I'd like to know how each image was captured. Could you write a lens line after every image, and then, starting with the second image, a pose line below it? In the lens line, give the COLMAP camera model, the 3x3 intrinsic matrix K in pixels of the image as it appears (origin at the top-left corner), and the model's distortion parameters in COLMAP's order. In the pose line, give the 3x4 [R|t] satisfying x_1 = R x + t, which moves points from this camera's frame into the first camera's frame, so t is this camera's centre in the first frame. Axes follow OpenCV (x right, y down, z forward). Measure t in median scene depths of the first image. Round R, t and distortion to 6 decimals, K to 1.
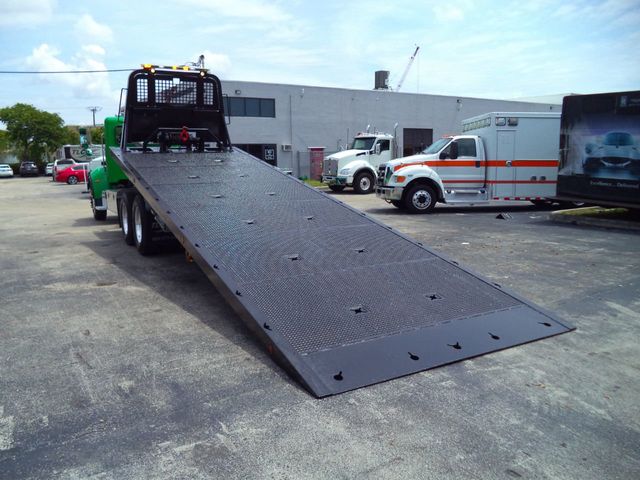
lens RADIAL K [[523.3, 0, 317.7], [0, 523.3, 239.6], [0, 0, 1]] dist [-0.028645, 0.002727]
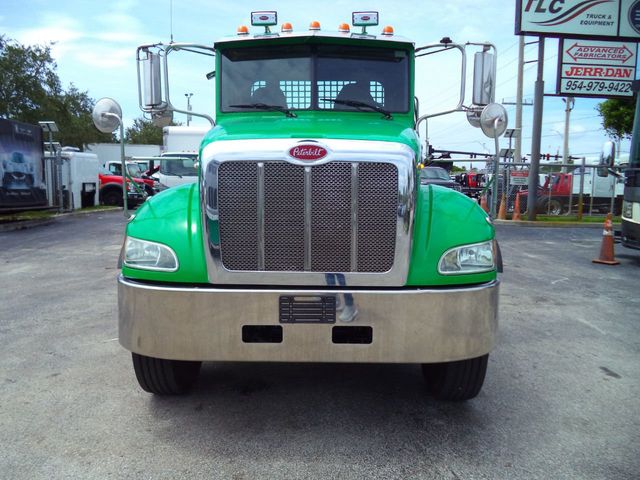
lens RADIAL K [[523.3, 0, 317.7], [0, 523.3, 239.6], [0, 0, 1]] dist [-0.028645, 0.002727]
pose [[-0.869733, -0.054670, 0.490485, -0.520316], [0.078968, 0.965624, 0.247656, -0.191672], [-0.487164, 0.254127, -0.835518, 1.309943]]
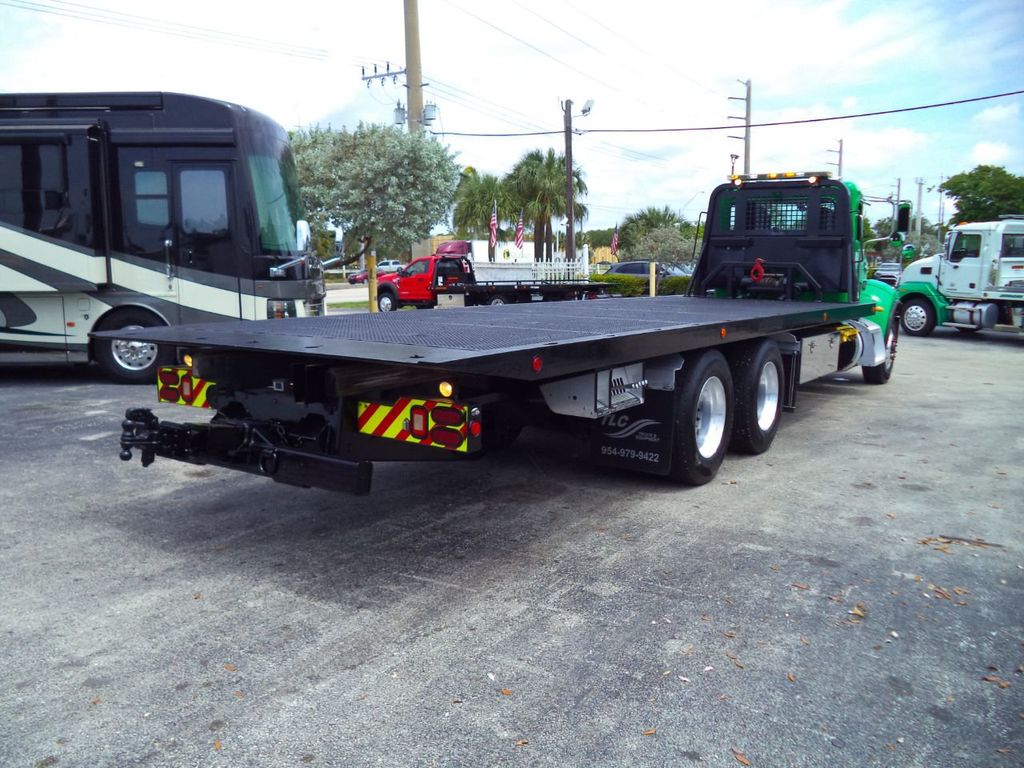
lens RADIAL K [[835.9, 0, 512.0], [0, 835.9, 384.0], [0, 0, 1]] dist [-0.016827, 0.003921]
pose [[0.458456, 0.146937, -0.876486, 0.267620], [-0.149124, 0.984973, 0.087123, -0.070676], [0.876117, 0.090763, 0.473478, 0.391658]]
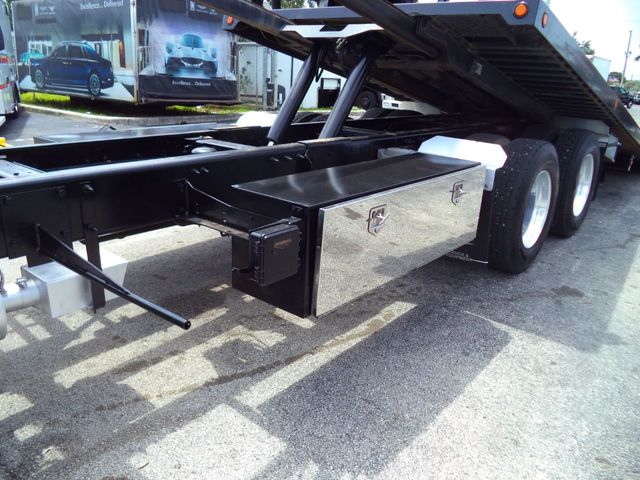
lens RADIAL K [[520.8, 0, 319.5], [0, 520.8, 242.8], [0, 0, 1]] dist [-0.037881, 0.012061]
pose [[-0.365484, -0.297827, 0.881885, -0.464550], [0.103325, 0.928594, 0.356423, -0.118730], [-0.925065, 0.221387, -0.308613, 0.883629]]
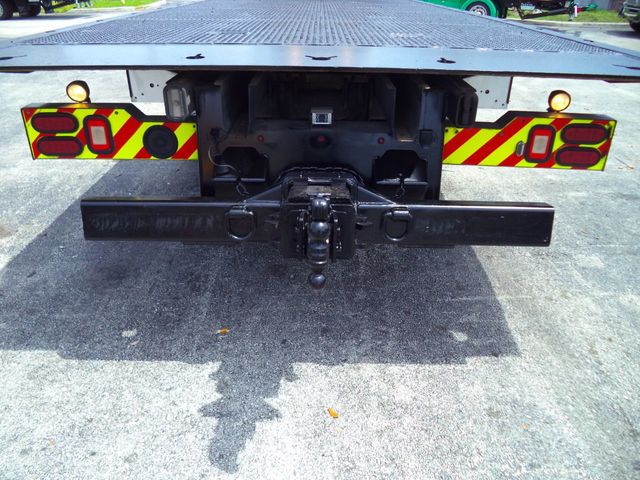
lens RADIAL K [[536.3, 0, 310.7], [0, 536.3, 242.4], [0, 0, 1]] dist [-0.033867, 0.002128]
pose [[0.872288, 0.244979, -0.423201, 0.032565], [-0.100300, 0.936690, 0.335488, -0.048280], [0.478595, -0.250195, 0.841635, 0.331061]]
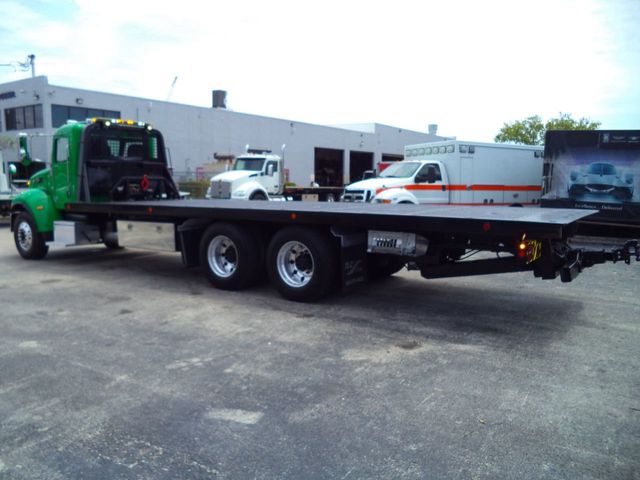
lens RADIAL K [[516.9, 0, 313.2], [0, 516.9, 252.3], [0, 0, 1]] dist [-0.035138, -0.014018]
pose [[0.903371, -0.046455, 0.426337, -0.393634], [0.051795, 0.998657, -0.000932, -0.027061], [-0.425721, 0.022925, 0.904564, 0.169613]]
